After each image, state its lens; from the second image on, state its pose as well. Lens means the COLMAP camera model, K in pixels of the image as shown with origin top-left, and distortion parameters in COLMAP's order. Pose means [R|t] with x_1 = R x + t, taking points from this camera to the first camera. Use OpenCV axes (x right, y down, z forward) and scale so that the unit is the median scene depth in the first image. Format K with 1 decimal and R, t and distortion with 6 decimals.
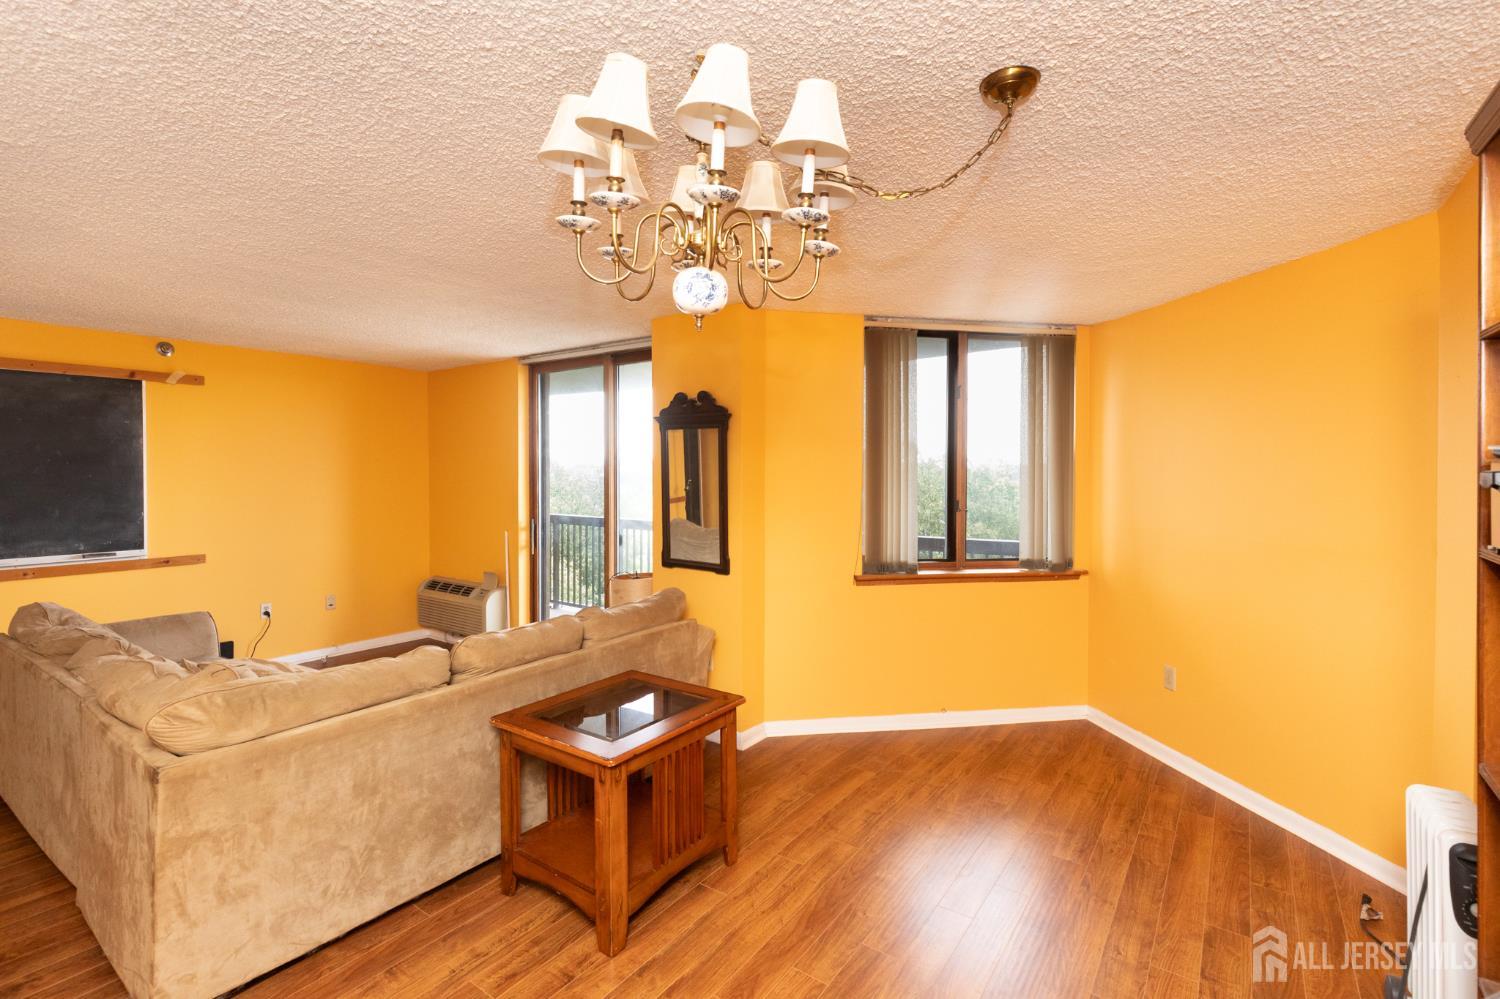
lens RADIAL K [[712.4, 0, 738.8], [0, 712.4, 481.1], [0, 0, 1]] dist [0.012324, -0.002591]
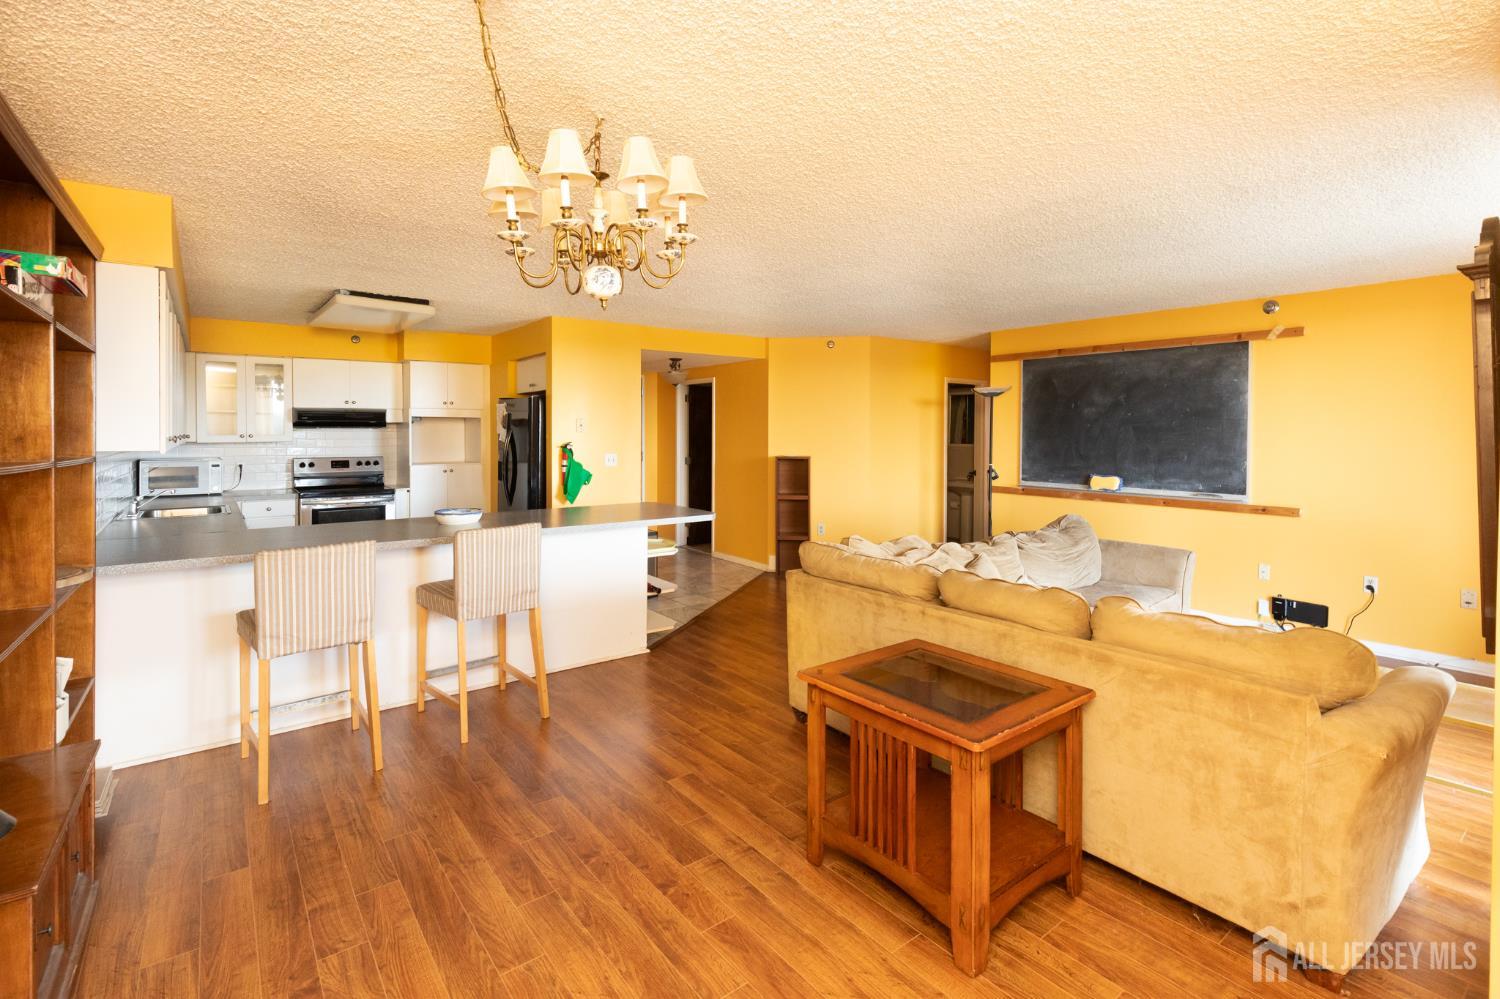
lens RADIAL K [[712.4, 0, 762.0], [0, 712.4, 450.0], [0, 0, 1]] dist [0.012324, -0.002591]
pose [[-0.290109, 0.024054, -0.956691, 0.438450], [-0.020419, 0.999301, 0.031318, 0.006834], [0.956776, 0.028620, -0.289416, 0.624159]]
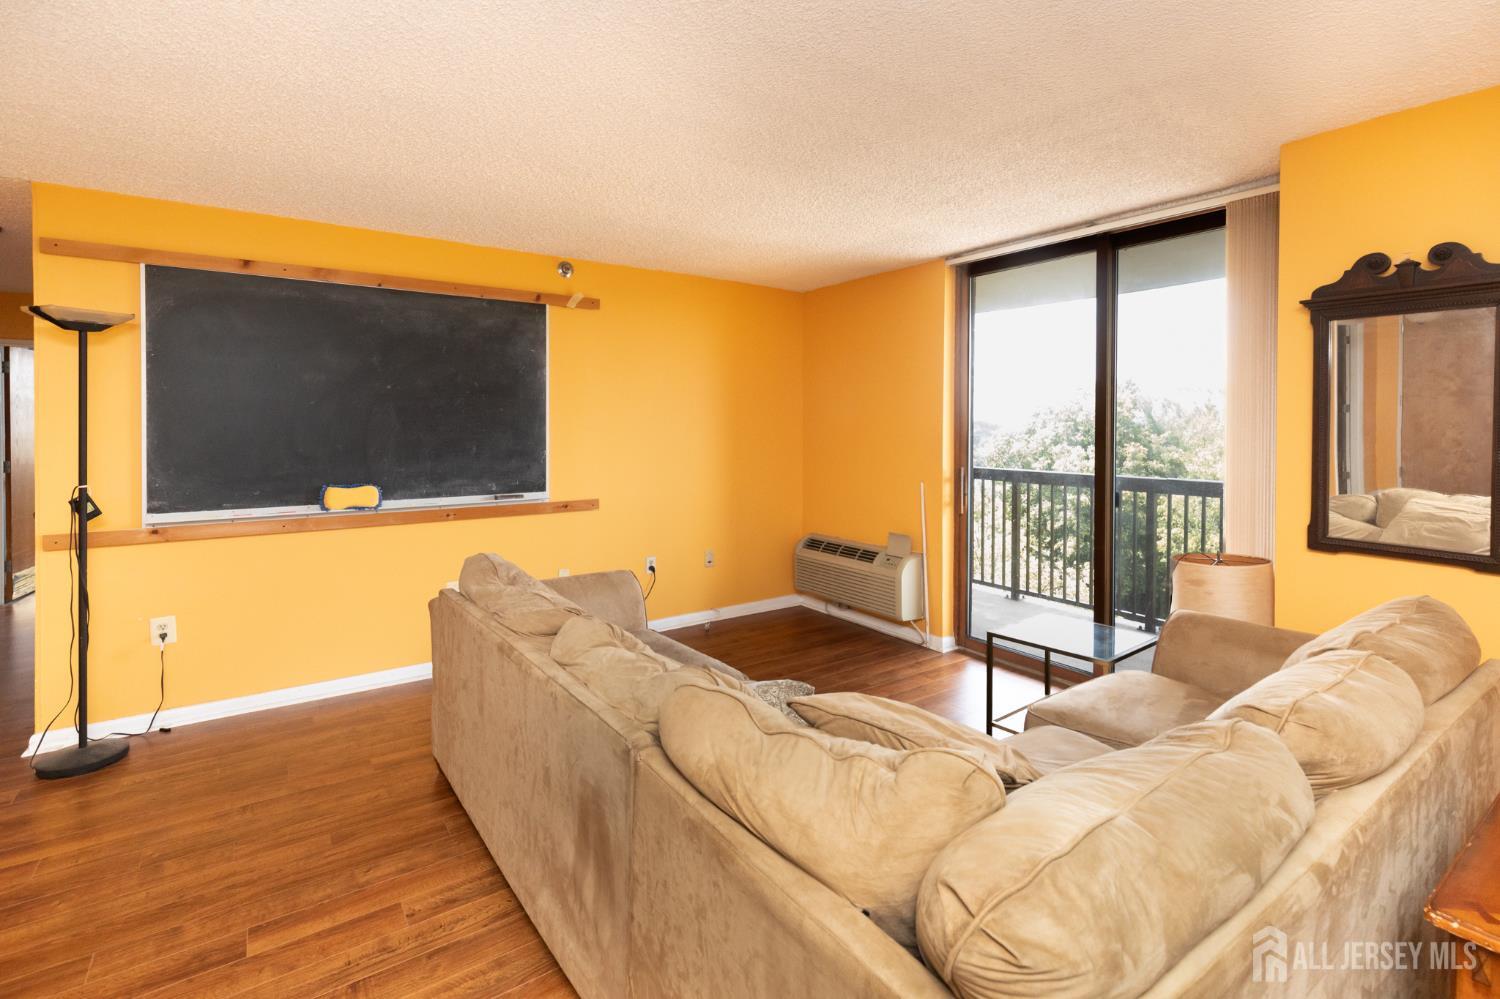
lens RADIAL K [[712.4, 0, 732.0], [0, 712.4, 432.5], [0, 0, 1]] dist [0.012324, -0.002591]
pose [[0.945024, 0.004684, -0.326967, -0.322848], [-0.005872, 0.999979, -0.002647, 0.022149], [0.326948, 0.004421, 0.945032, 0.233765]]
